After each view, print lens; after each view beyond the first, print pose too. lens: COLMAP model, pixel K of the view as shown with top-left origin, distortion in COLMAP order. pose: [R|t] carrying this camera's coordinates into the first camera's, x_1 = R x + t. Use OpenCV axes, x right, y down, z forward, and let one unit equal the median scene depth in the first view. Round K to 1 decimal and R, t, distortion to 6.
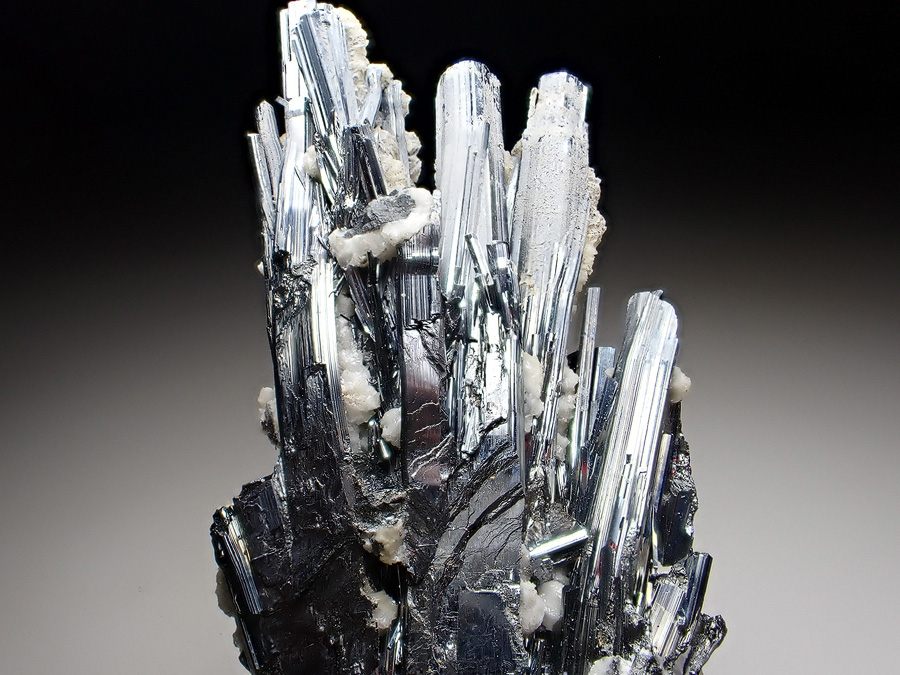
lens RADIAL K [[862.4, 0, 452.9], [0, 862.4, 330.2], [0, 0, 1]] dist [-0.010843, 0.000000]
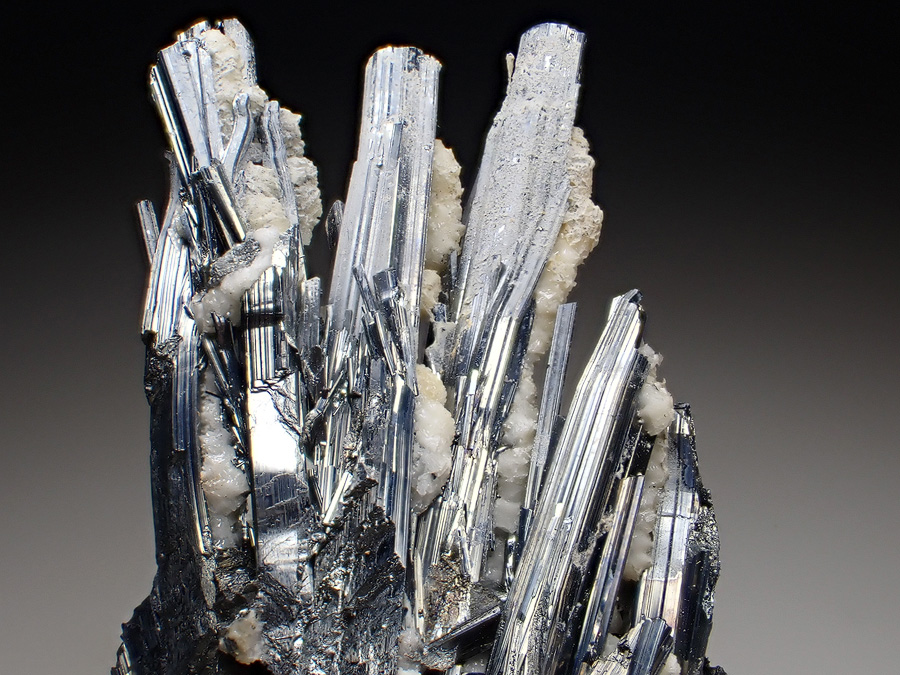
lens RADIAL K [[1697.6, 0, 456.6], [0, 1697.6, 336.4], [0, 0, 1]] dist [0.031269, 0.000000]
pose [[0.914604, -0.187590, -0.358202, 0.698677], [0.149913, 0.980052, -0.130476, 0.182118], [0.375533, 0.065635, 0.924482, -0.450497]]
